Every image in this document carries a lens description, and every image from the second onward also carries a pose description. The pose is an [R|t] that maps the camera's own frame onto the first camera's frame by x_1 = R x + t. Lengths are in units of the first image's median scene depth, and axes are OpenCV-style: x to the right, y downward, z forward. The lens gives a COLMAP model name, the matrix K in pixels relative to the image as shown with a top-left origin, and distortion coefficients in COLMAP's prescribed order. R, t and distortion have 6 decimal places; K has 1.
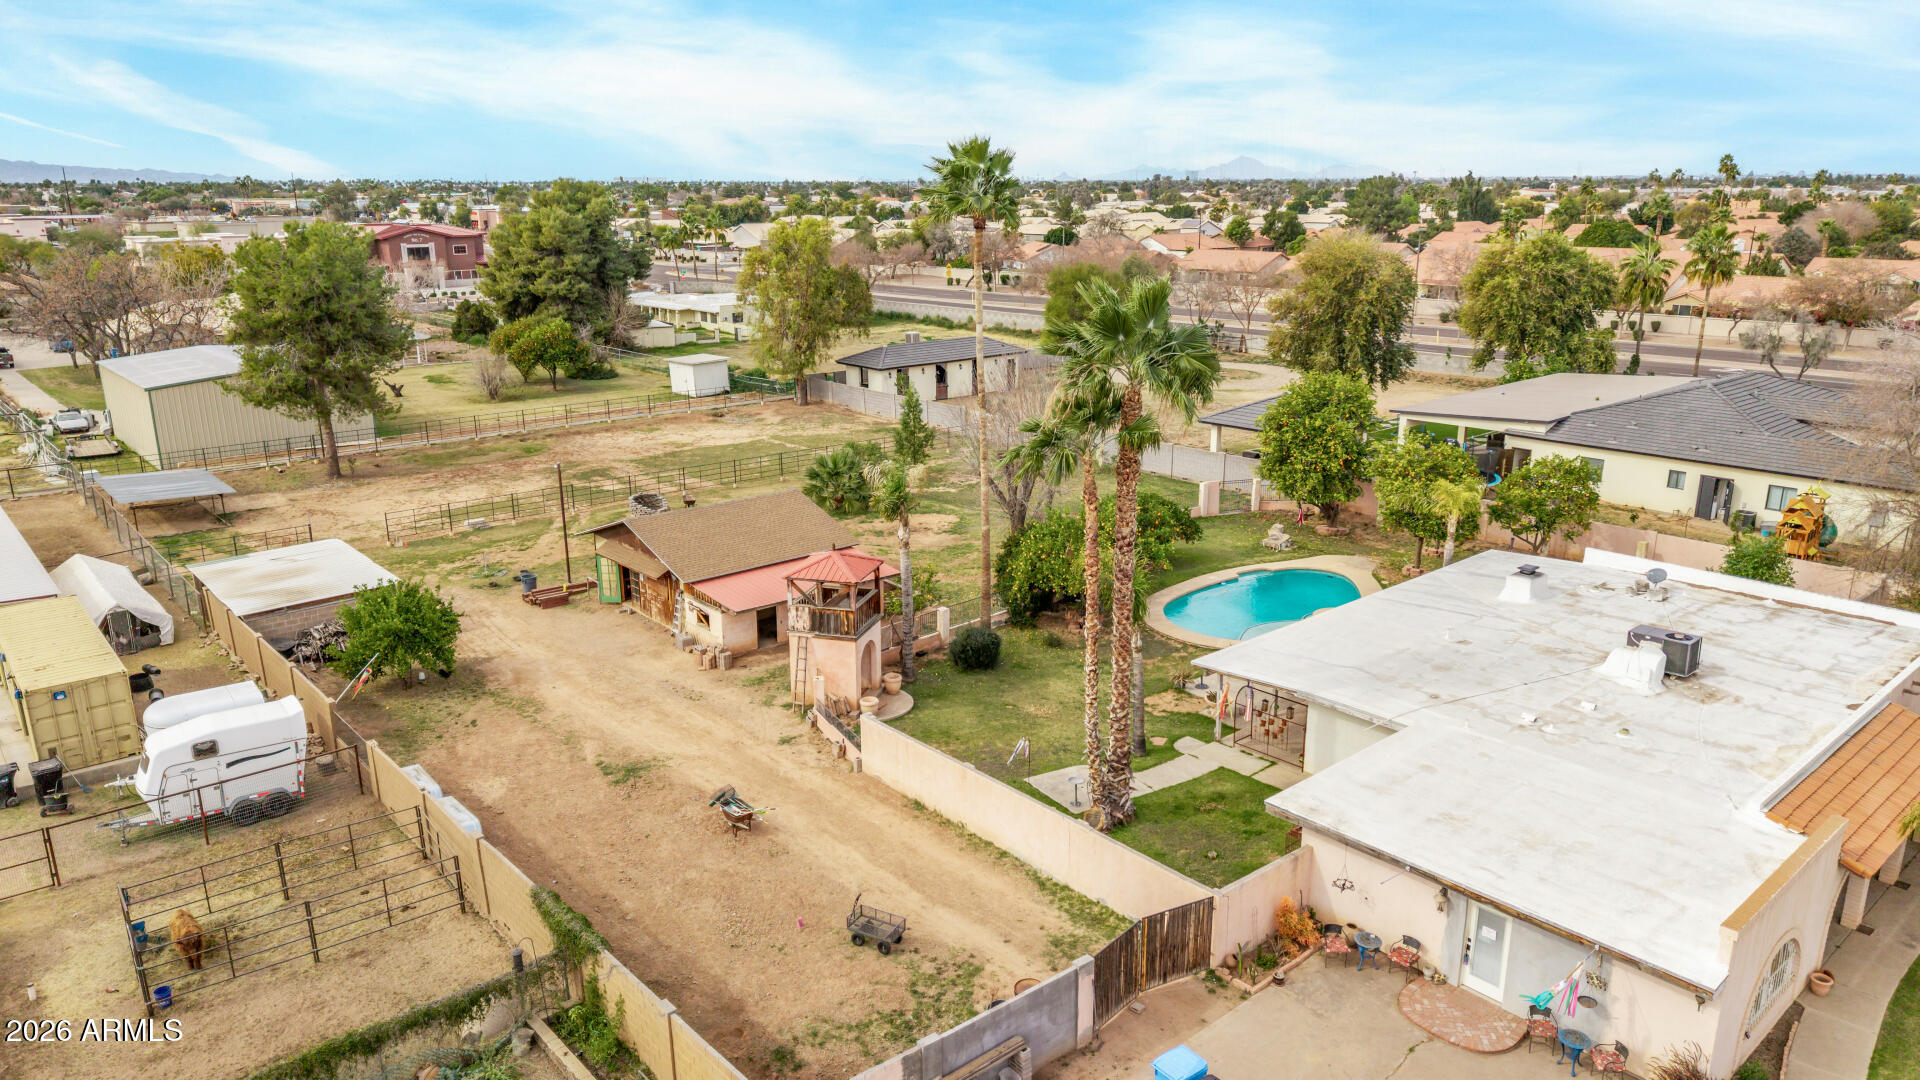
lens RADIAL K [[1277.1, 0, 950.1], [0, 1277.1, 535.7], [0, 0, 1]] dist [0.065570, -0.089171]
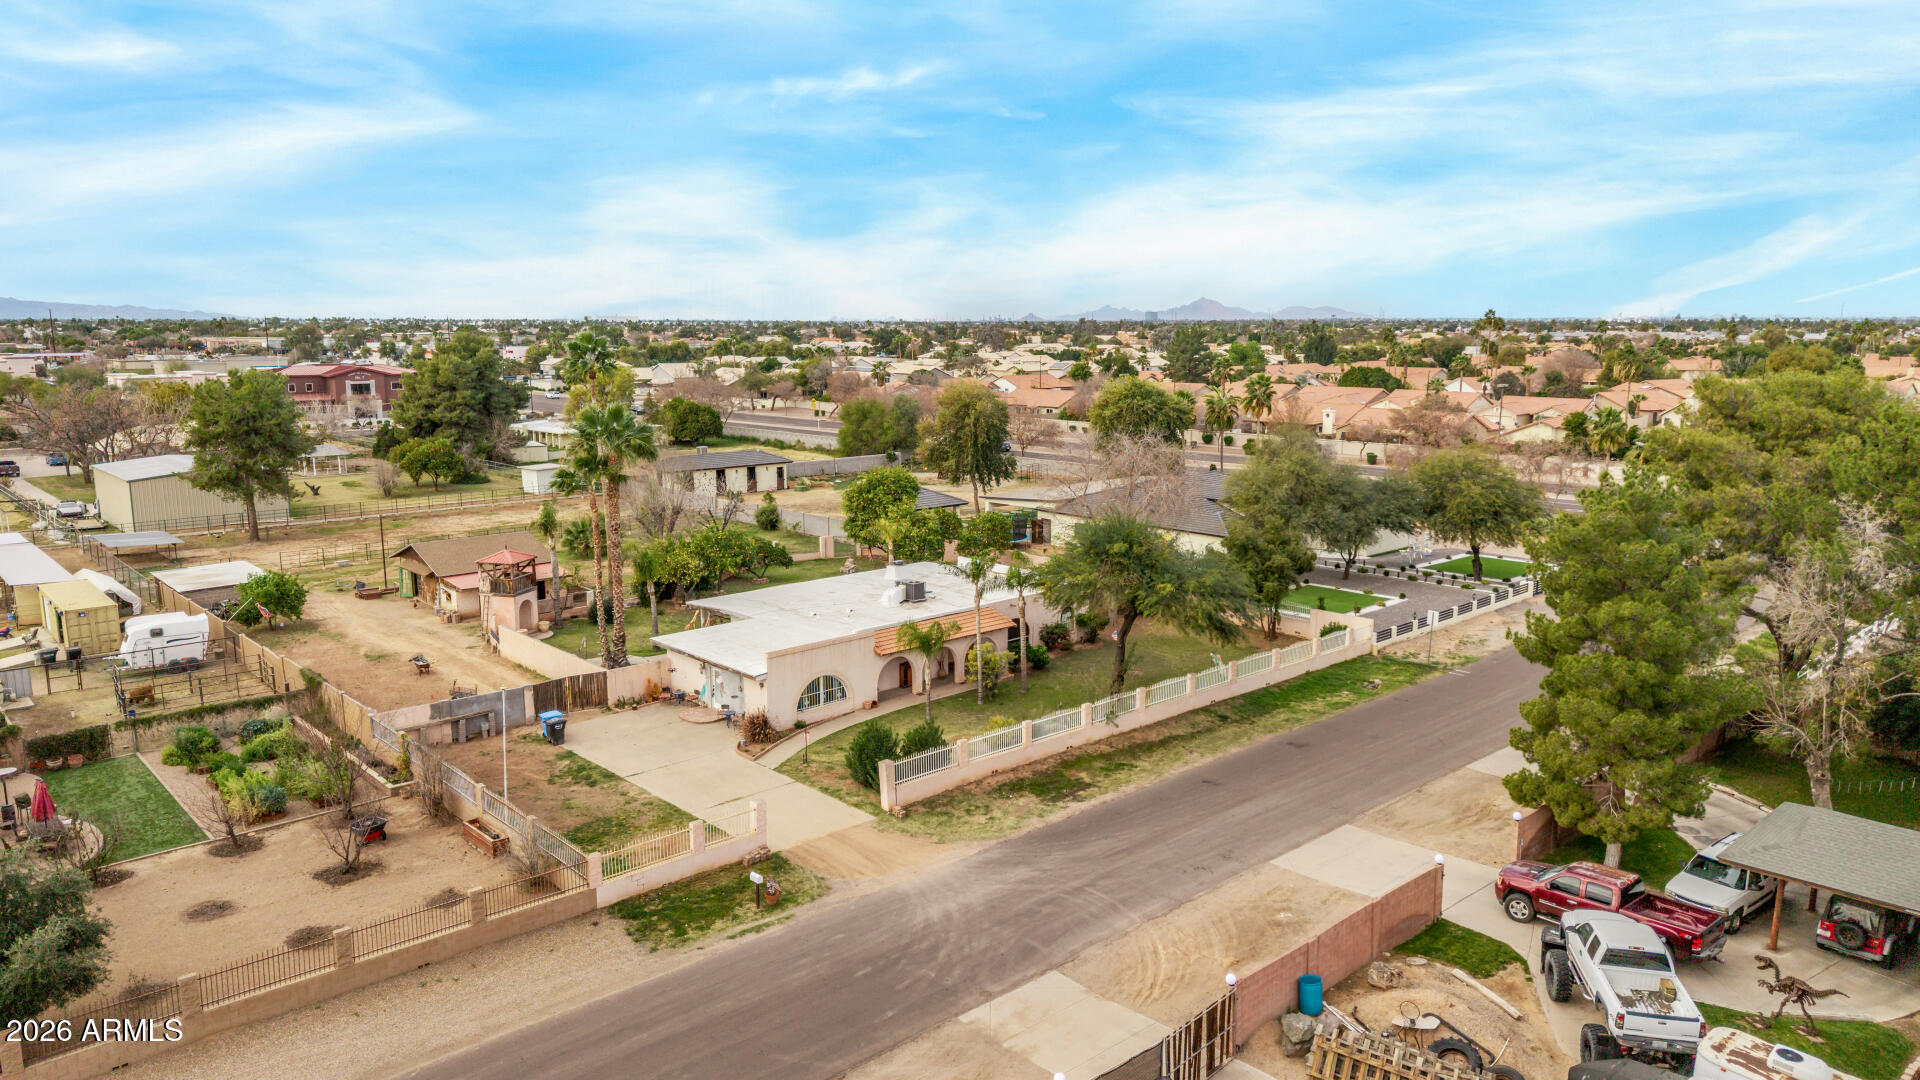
lens RADIAL K [[1277.1, 0, 950.1], [0, 1277.1, 535.7], [0, 0, 1]] dist [0.065570, -0.089171]
pose [[0.999758, -0.000330, 0.022014, 0.200177], [0.002572, 0.994791, -0.101906, 0.072192], [-0.021866, 0.101938, 0.994550, -0.340022]]
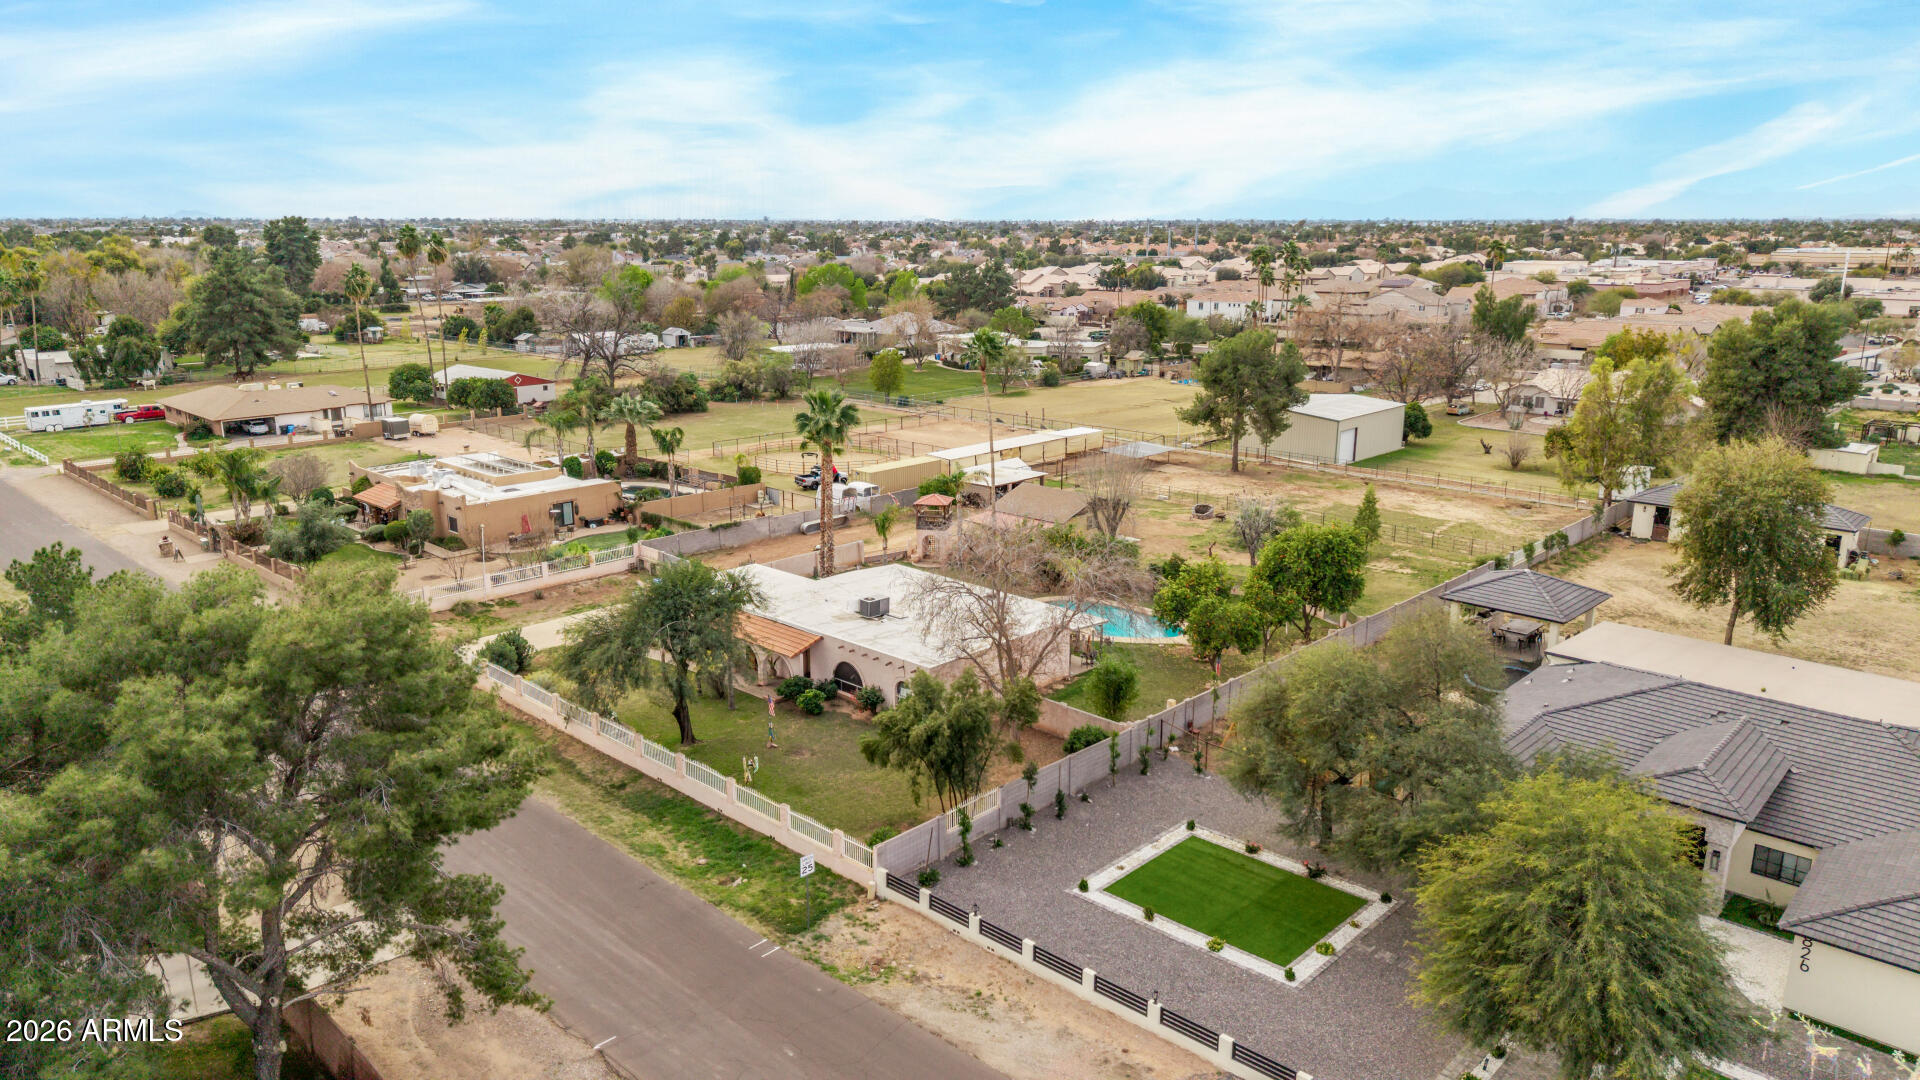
lens RADIAL K [[1277.1, 0, 950.1], [0, 1277.1, 535.7], [0, 0, 1]] dist [0.065570, -0.089171]
pose [[0.089181, 0.242913, -0.965940, 0.868434], [-0.262751, 0.941188, 0.212430, -0.165927], [0.960733, 0.234856, 0.147762, 0.277210]]
